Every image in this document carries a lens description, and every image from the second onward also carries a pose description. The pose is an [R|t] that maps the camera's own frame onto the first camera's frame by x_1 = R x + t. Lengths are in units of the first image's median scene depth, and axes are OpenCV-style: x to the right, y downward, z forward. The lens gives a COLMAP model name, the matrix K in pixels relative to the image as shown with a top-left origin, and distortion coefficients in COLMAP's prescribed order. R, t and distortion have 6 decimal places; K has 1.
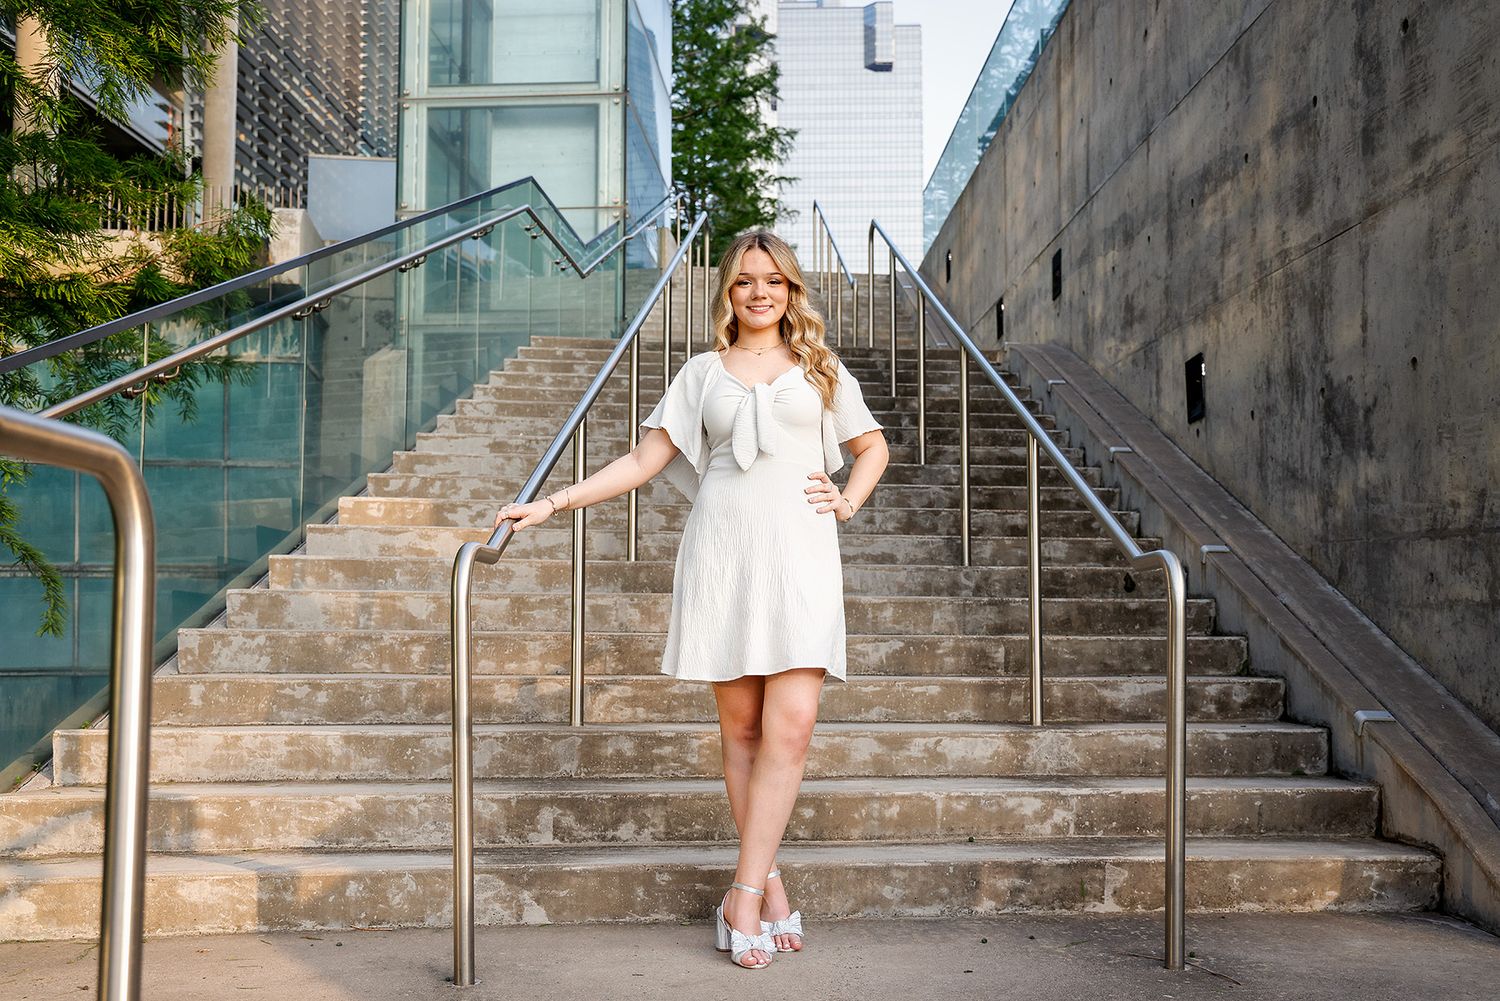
lens RADIAL K [[1575.4, 0, 750.0], [0, 1575.4, 500.5], [0, 0, 1]] dist [0.004930, 0.003060]
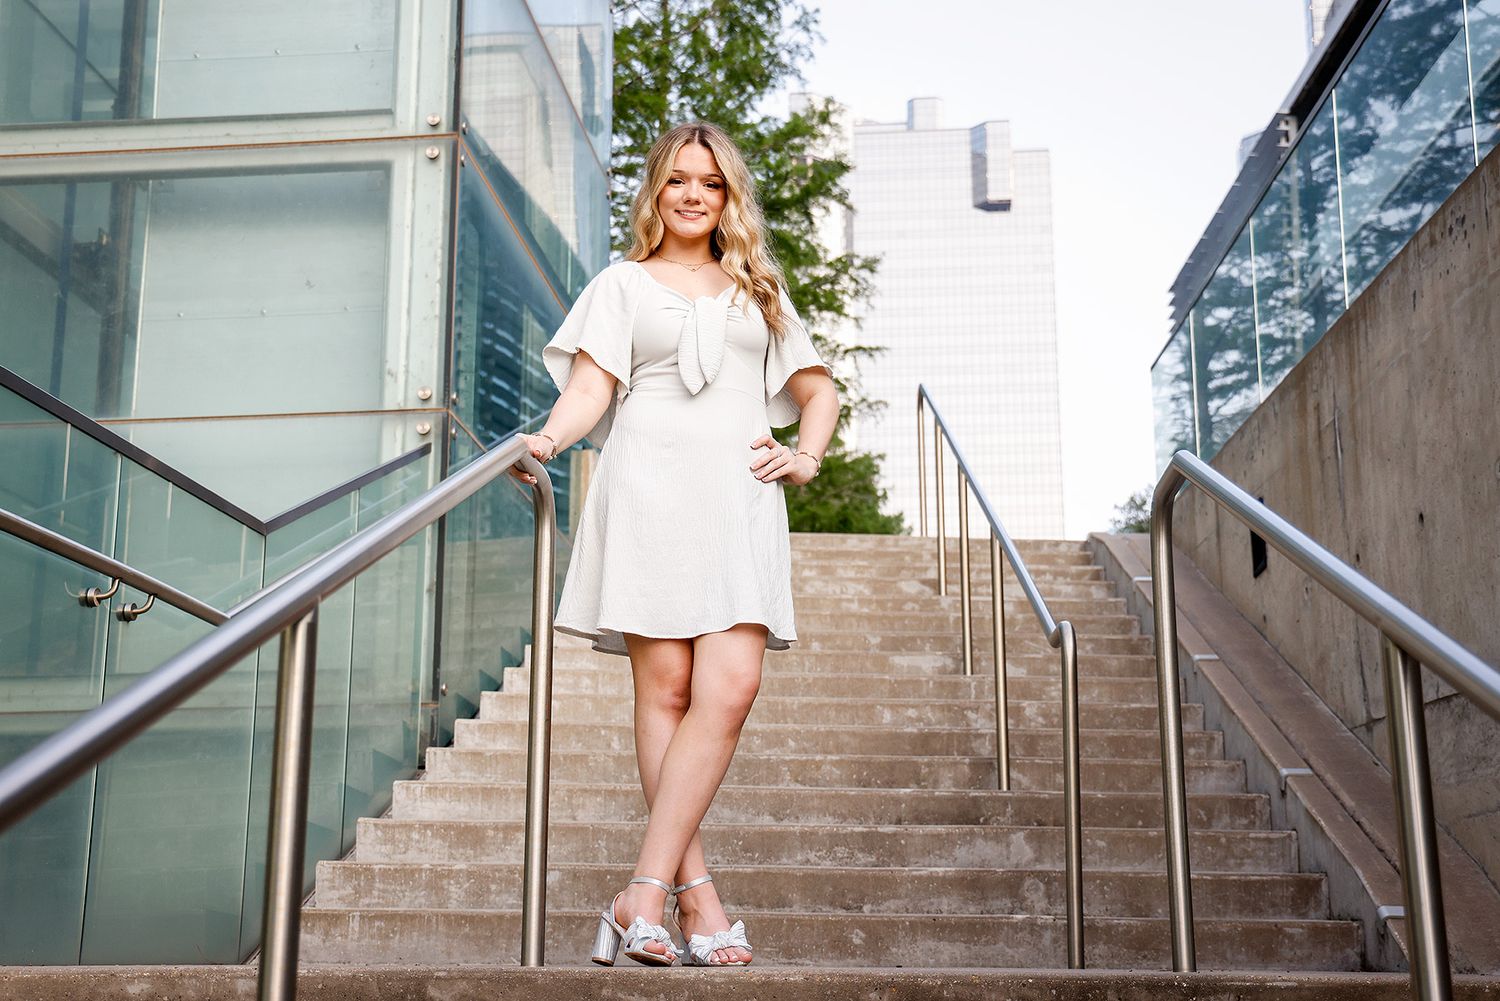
lens RADIAL K [[1575.4, 0, 750.0], [0, 1575.4, 500.5], [0, 0, 1]] dist [0.004930, 0.003060]
pose [[0.998225, -0.014178, -0.057840, 0.009028], [0.007347, 0.993145, -0.116656, -0.052988], [0.059097, 0.116024, 0.991487, 0.279305]]
